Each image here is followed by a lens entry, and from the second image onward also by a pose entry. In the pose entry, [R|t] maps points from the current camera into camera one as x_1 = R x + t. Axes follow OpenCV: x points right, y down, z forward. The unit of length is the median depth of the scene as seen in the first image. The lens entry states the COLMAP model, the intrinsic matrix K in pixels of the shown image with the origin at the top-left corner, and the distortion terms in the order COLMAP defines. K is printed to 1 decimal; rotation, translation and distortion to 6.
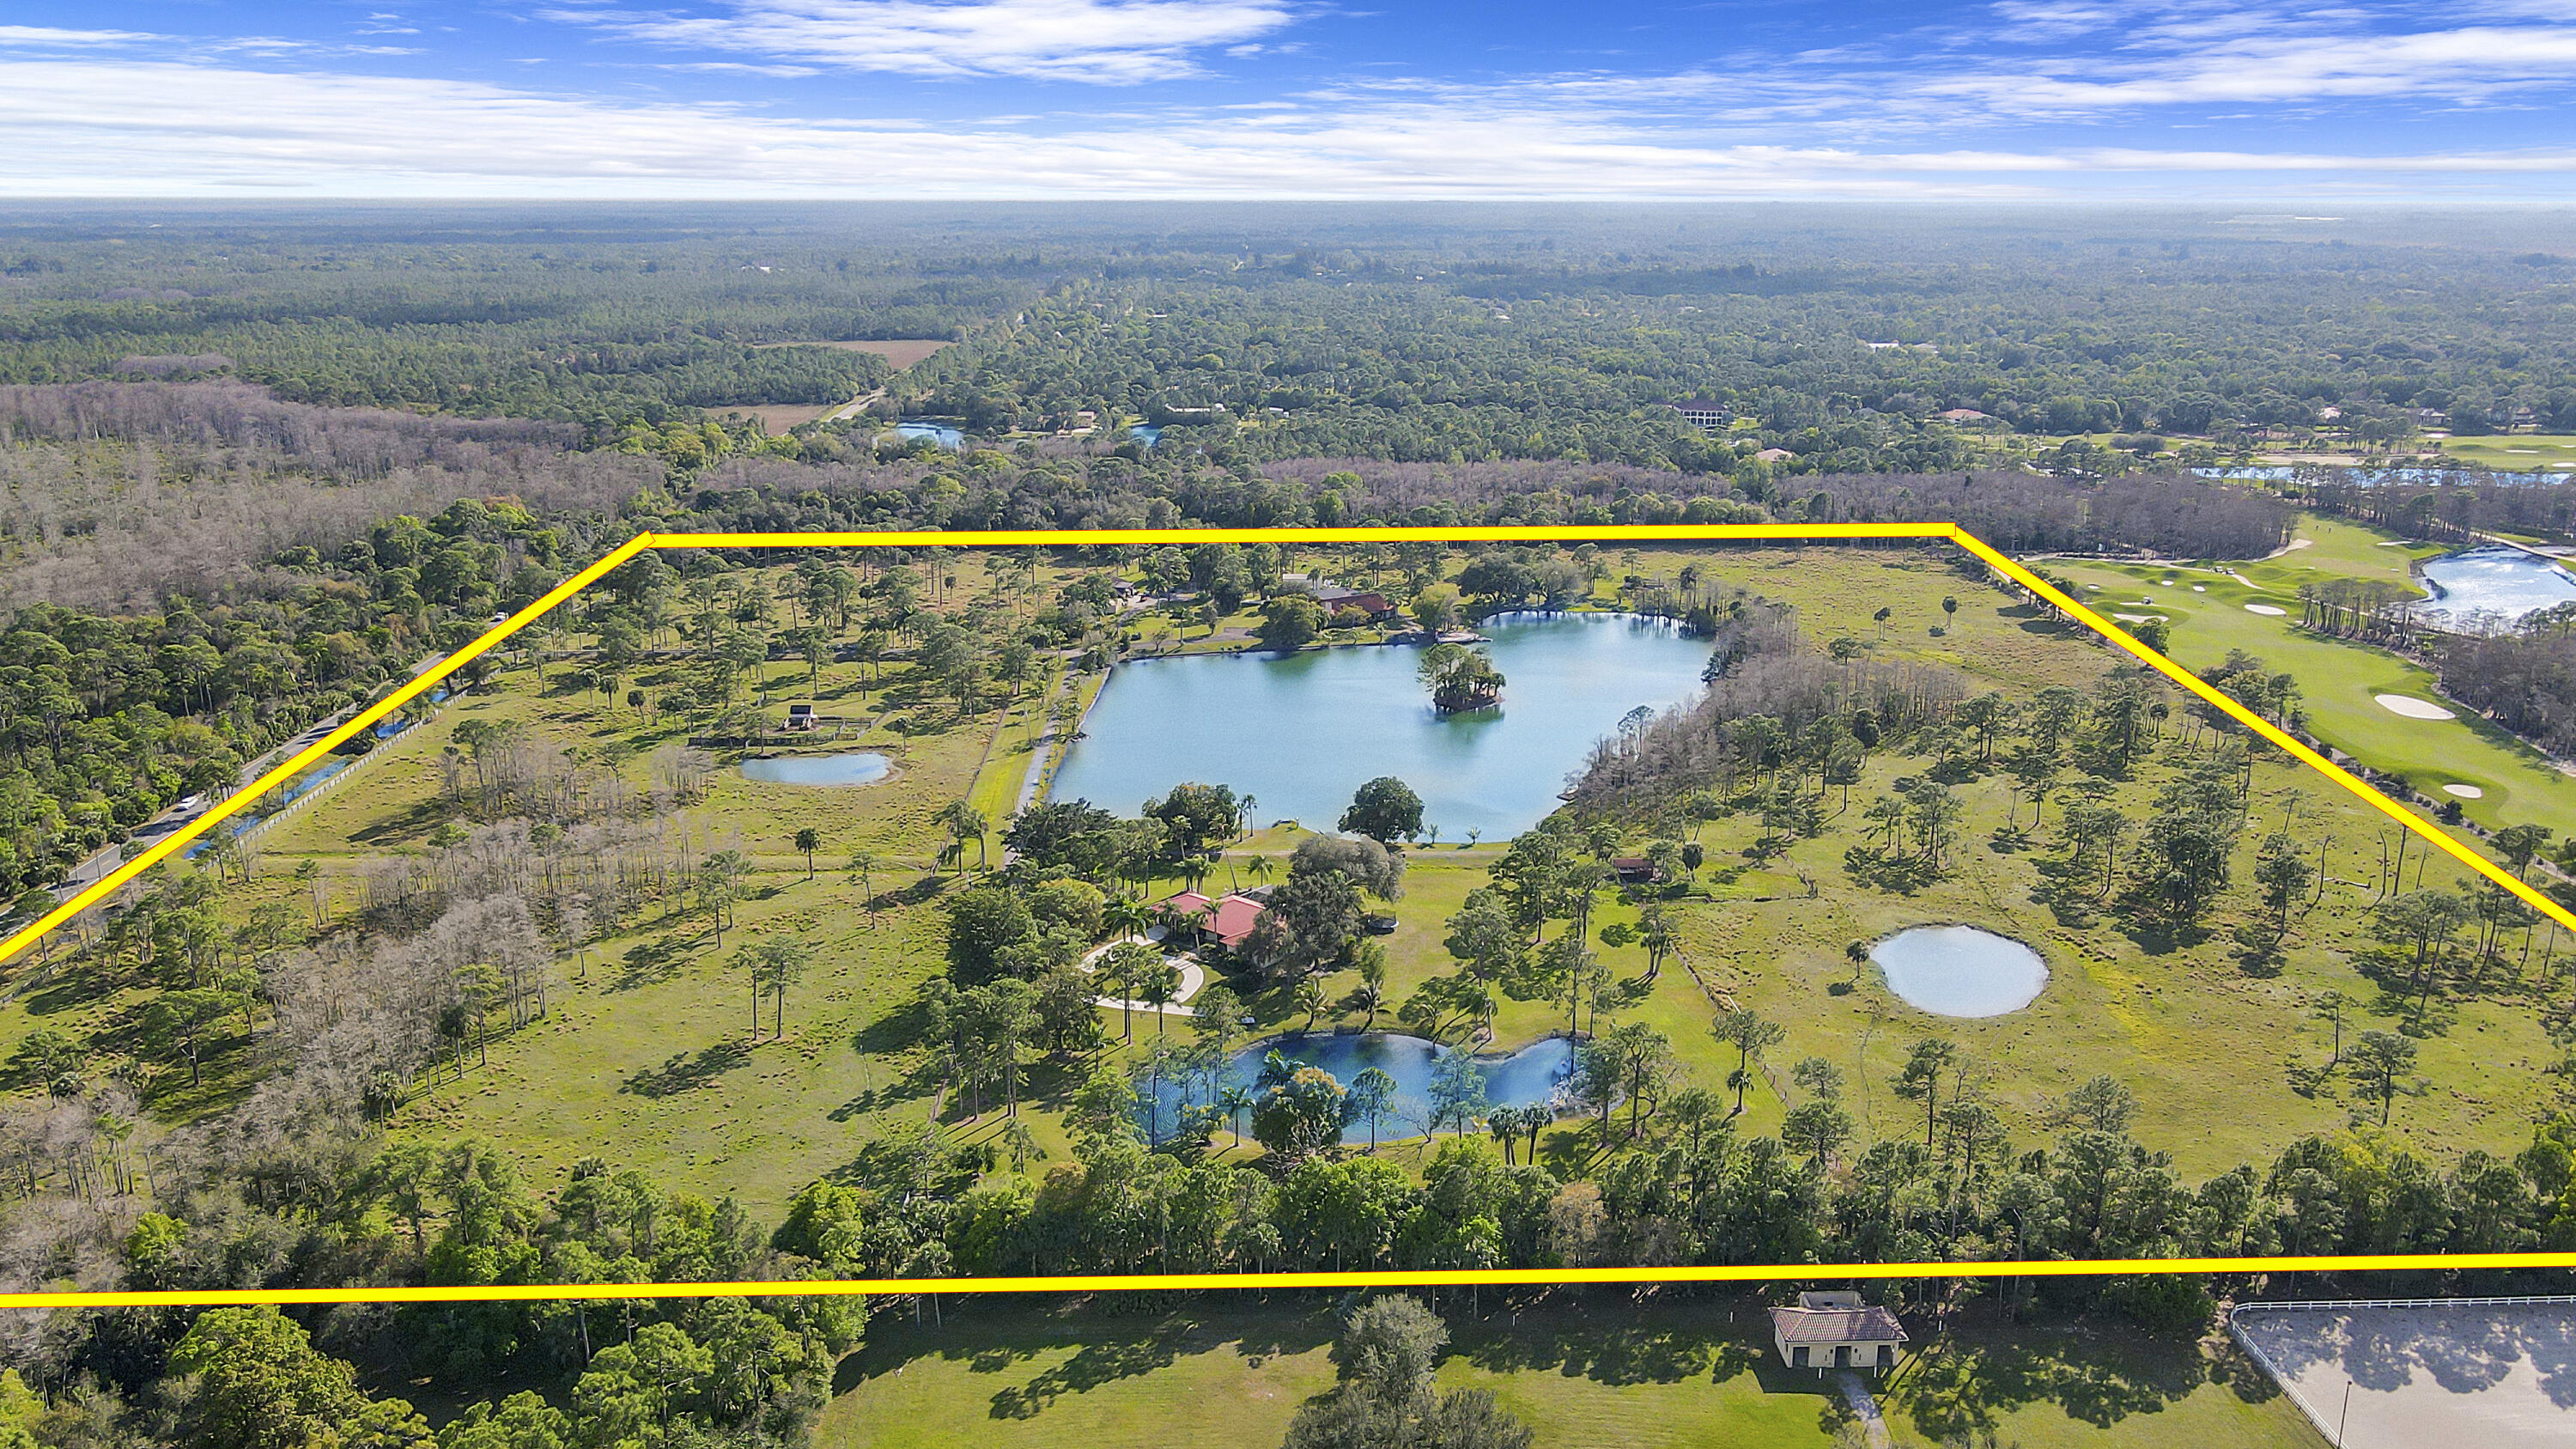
lens RADIAL K [[1774.6, 0, 1287.4], [0, 1774.6, 714.1], [0, 0, 1]] dist [-0.000424, 0.000385]
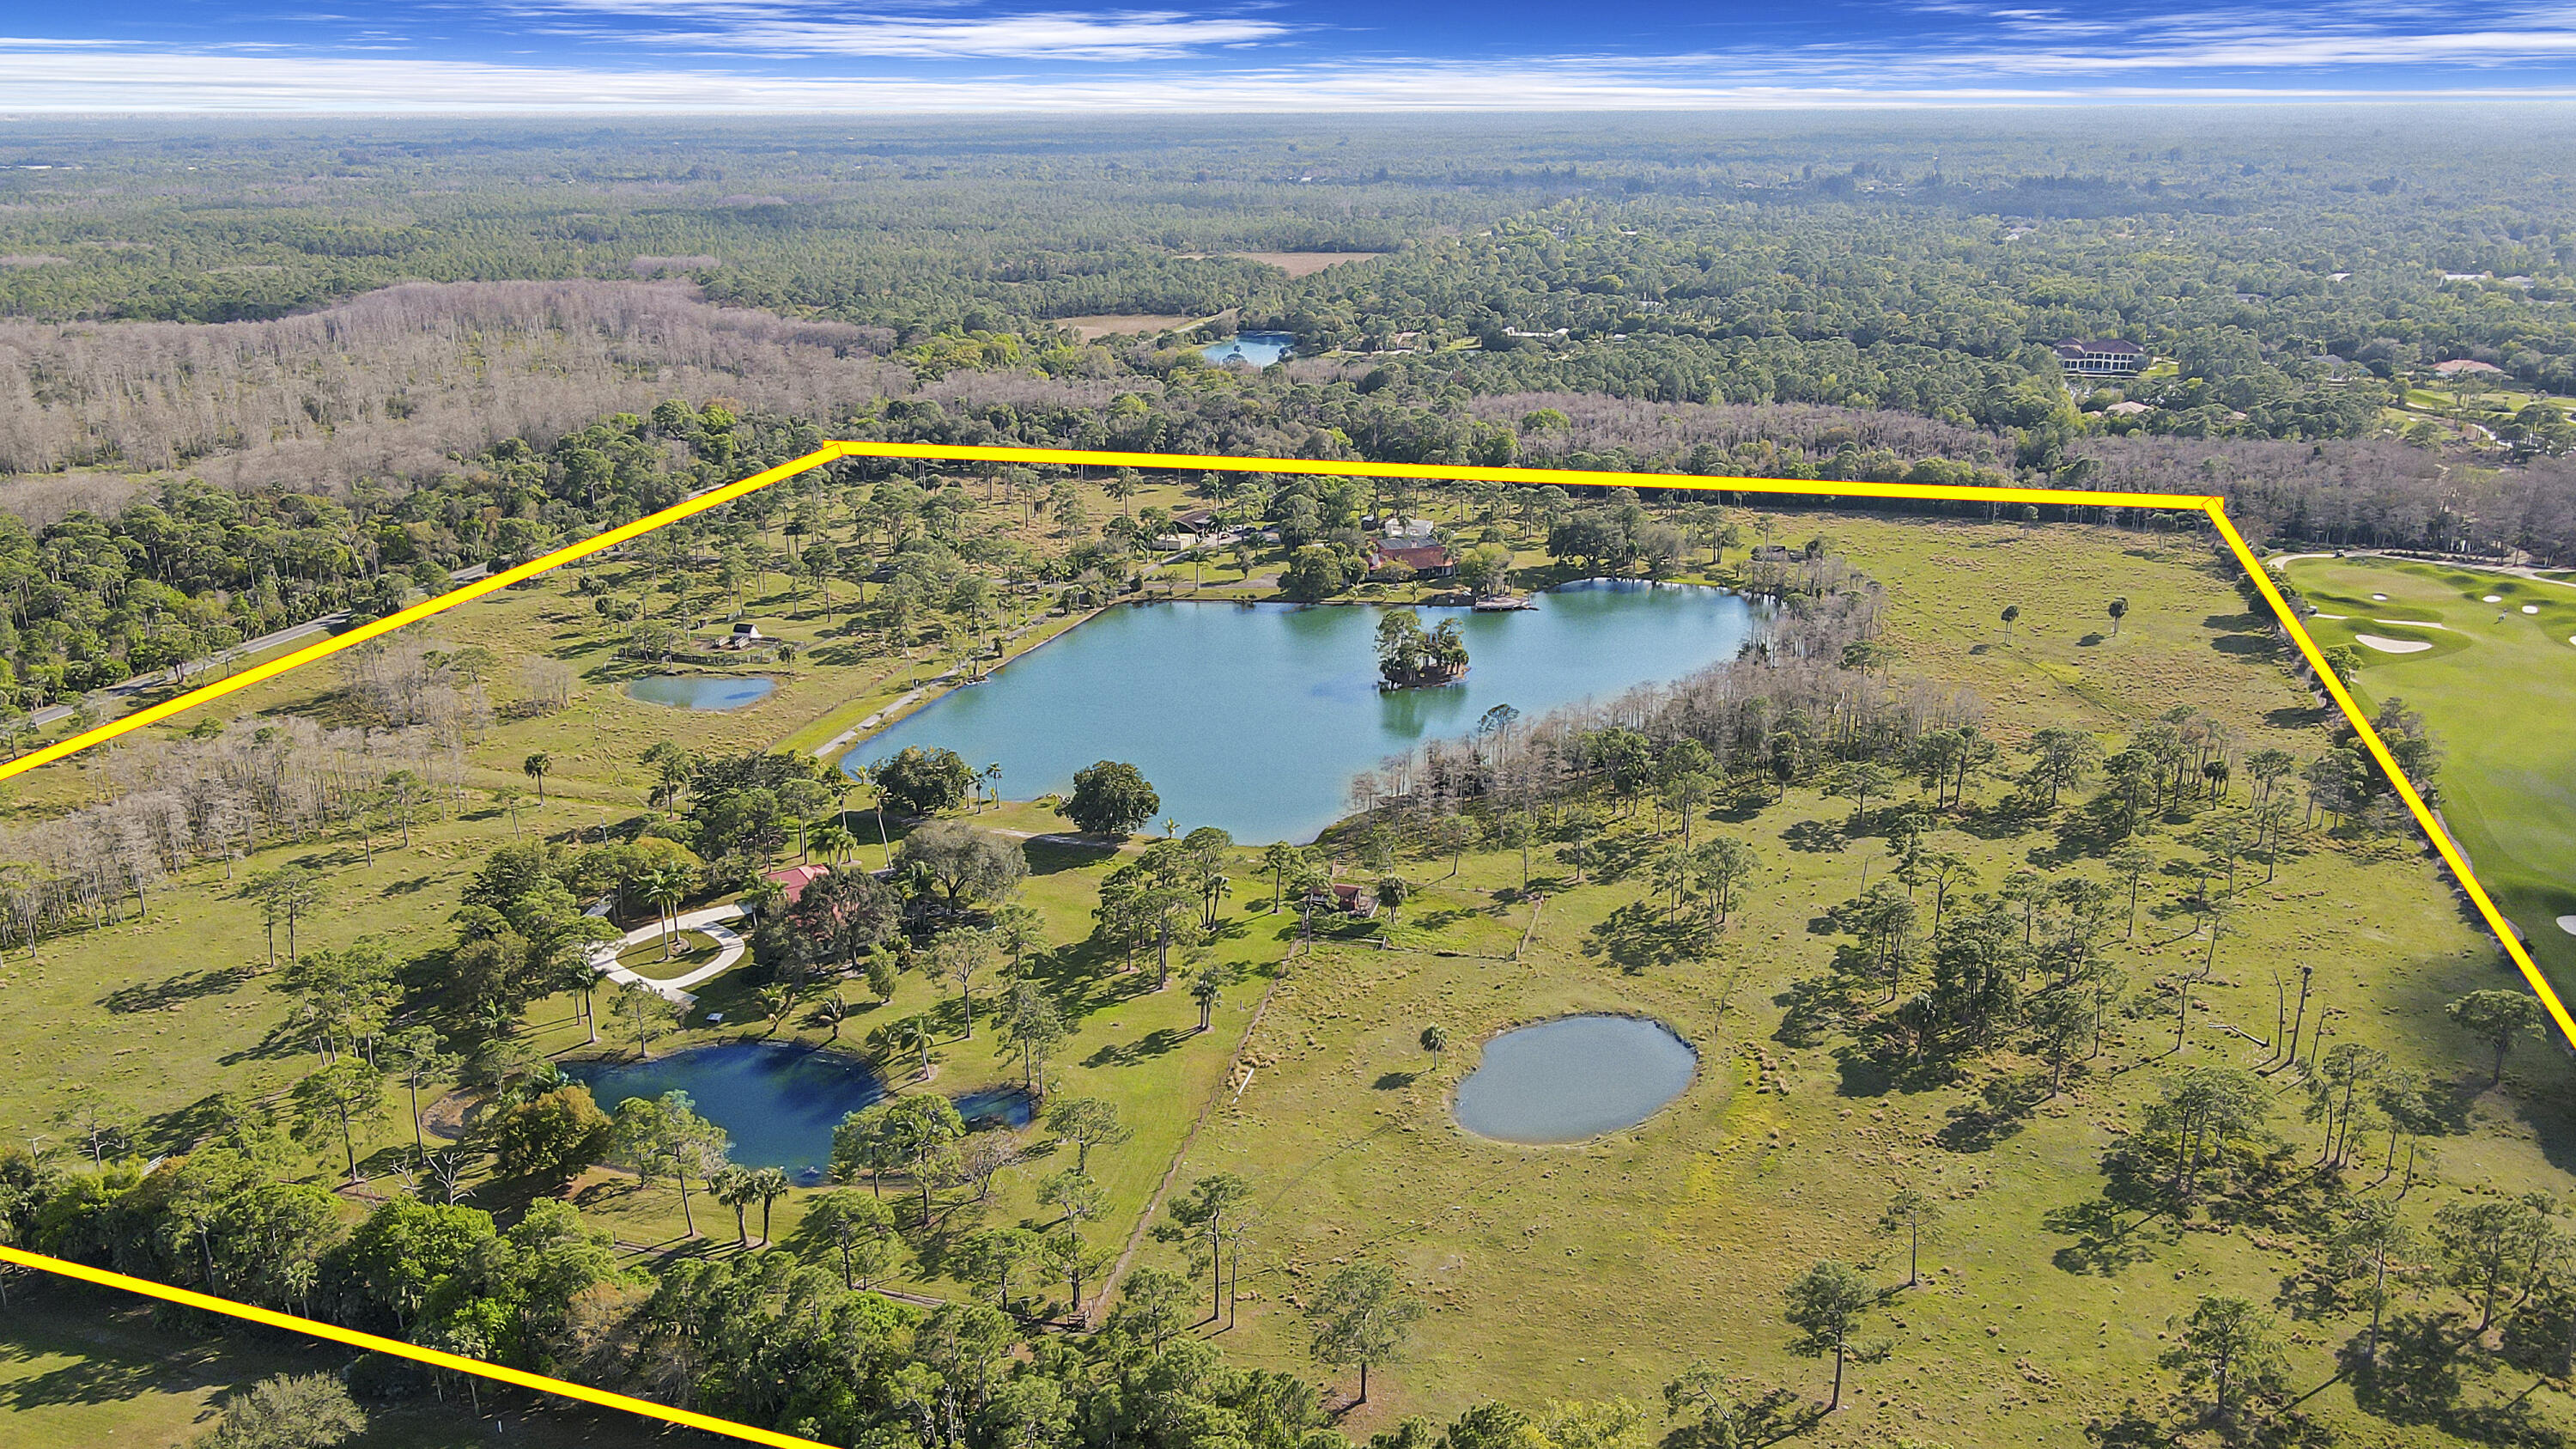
lens RADIAL K [[1777.4, 0, 1250.0], [0, 1777.4, 713.7], [0, 0, 1]] dist [-0.000780, 0.001273]
pose [[0.951210, 0.093710, -0.293971, 0.242199], [-0.080153, 0.995102, 0.057857, -0.028990], [0.297953, -0.031471, 0.954062, 0.101950]]
